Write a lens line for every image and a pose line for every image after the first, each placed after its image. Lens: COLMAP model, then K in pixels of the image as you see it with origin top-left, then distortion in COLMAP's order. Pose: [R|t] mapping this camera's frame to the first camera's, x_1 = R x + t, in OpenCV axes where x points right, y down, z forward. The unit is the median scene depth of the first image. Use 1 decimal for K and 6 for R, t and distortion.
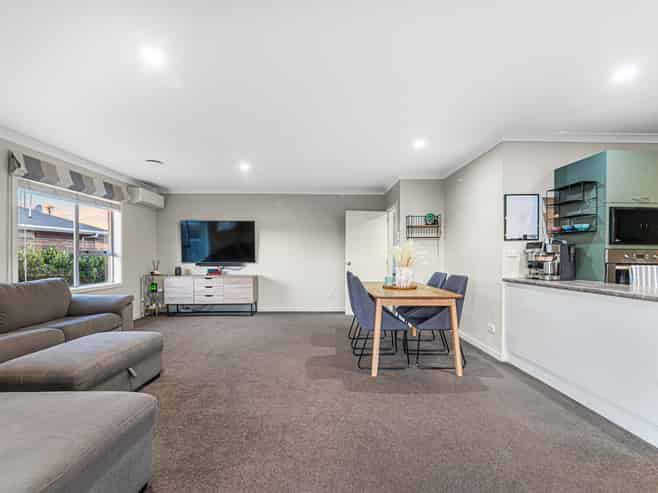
lens RADIAL K [[305.9, 0, 333.2], [0, 305.9, 267.0], [0, 0, 1]] dist [-0.001623, -0.000375]
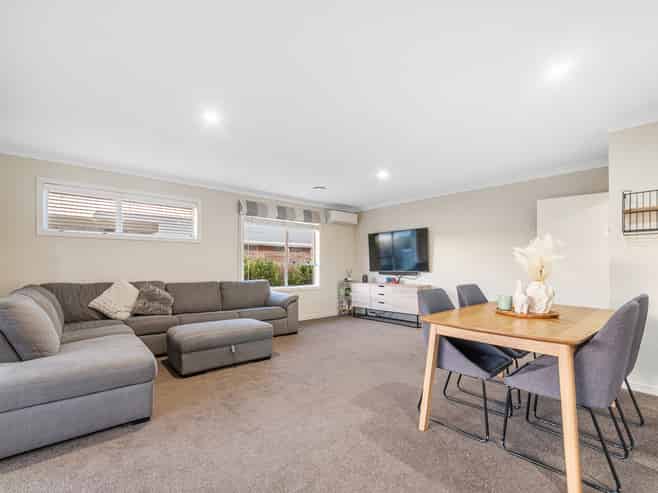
lens RADIAL K [[305.9, 0, 333.2], [0, 305.9, 267.0], [0, 0, 1]] dist [-0.001623, -0.000375]
pose [[0.642229, 0.002078, -0.766510, 0.309841], [-0.028687, 0.999361, -0.021326, -0.001794], [0.765976, 0.035685, 0.641878, 0.206638]]
